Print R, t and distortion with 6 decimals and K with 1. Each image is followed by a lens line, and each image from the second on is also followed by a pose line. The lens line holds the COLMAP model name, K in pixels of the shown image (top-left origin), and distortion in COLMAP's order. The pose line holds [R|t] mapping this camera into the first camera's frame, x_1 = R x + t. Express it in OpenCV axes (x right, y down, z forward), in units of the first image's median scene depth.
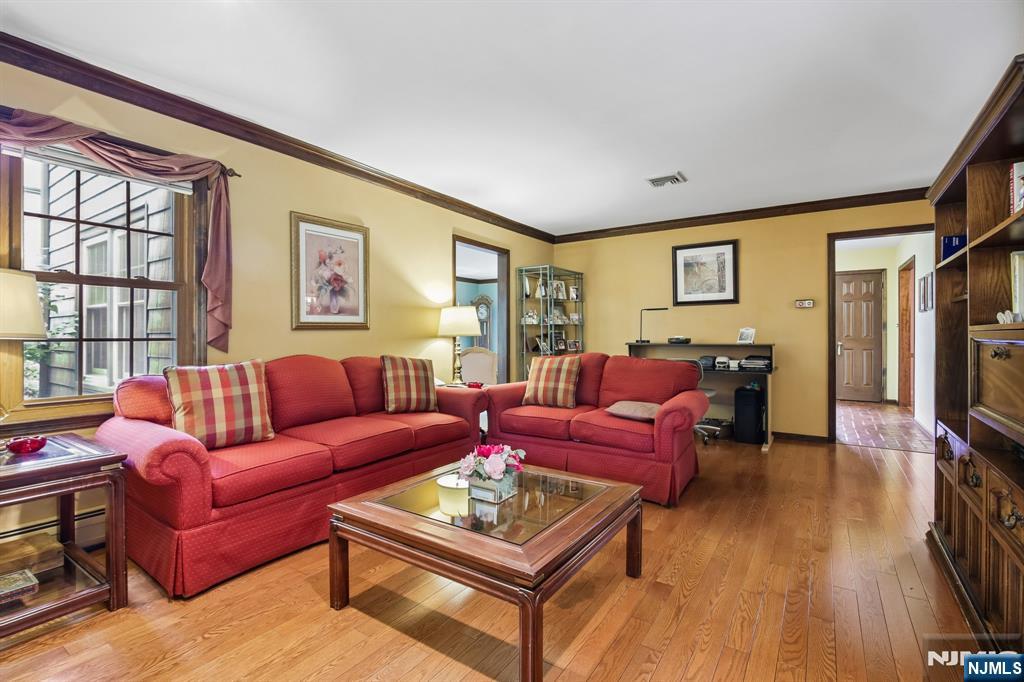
lens RADIAL K [[468.2, 0, 513.7], [0, 468.2, 335.6], [0, 0, 1]] dist [-0.004086, -0.003166]
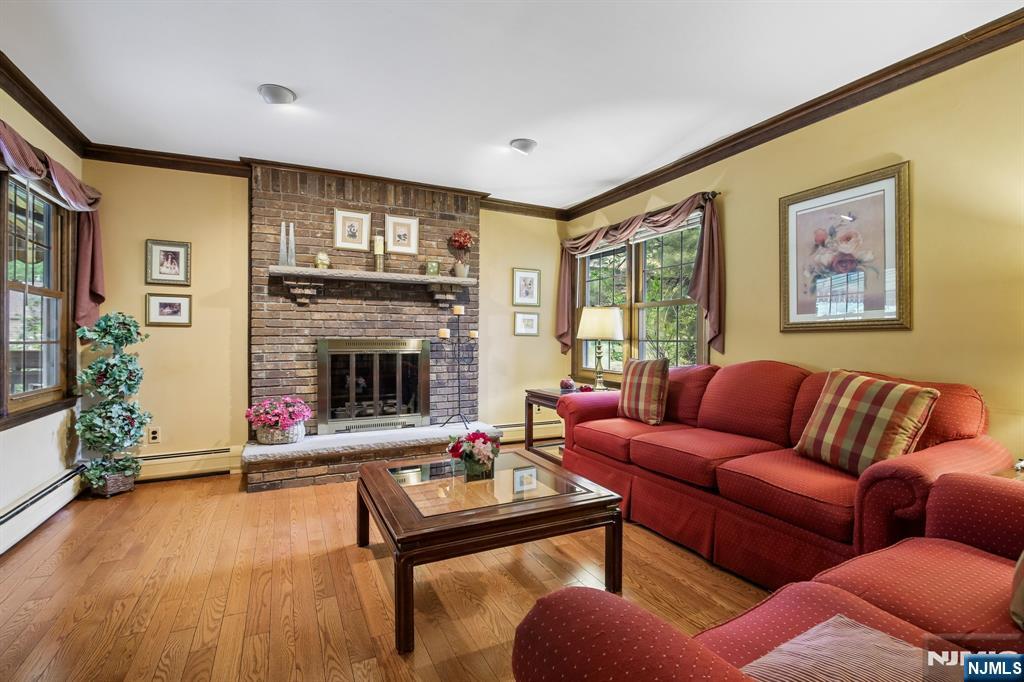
lens RADIAL K [[468.2, 0, 514.3], [0, 468.2, 338.5], [0, 0, 1]] dist [-0.004086, -0.003166]
pose [[-0.502413, 0.002352, -0.864625, 0.524514], [-0.003374, 0.999983, 0.004681, -0.002479], [0.864621, 0.005269, -0.502396, 0.971745]]
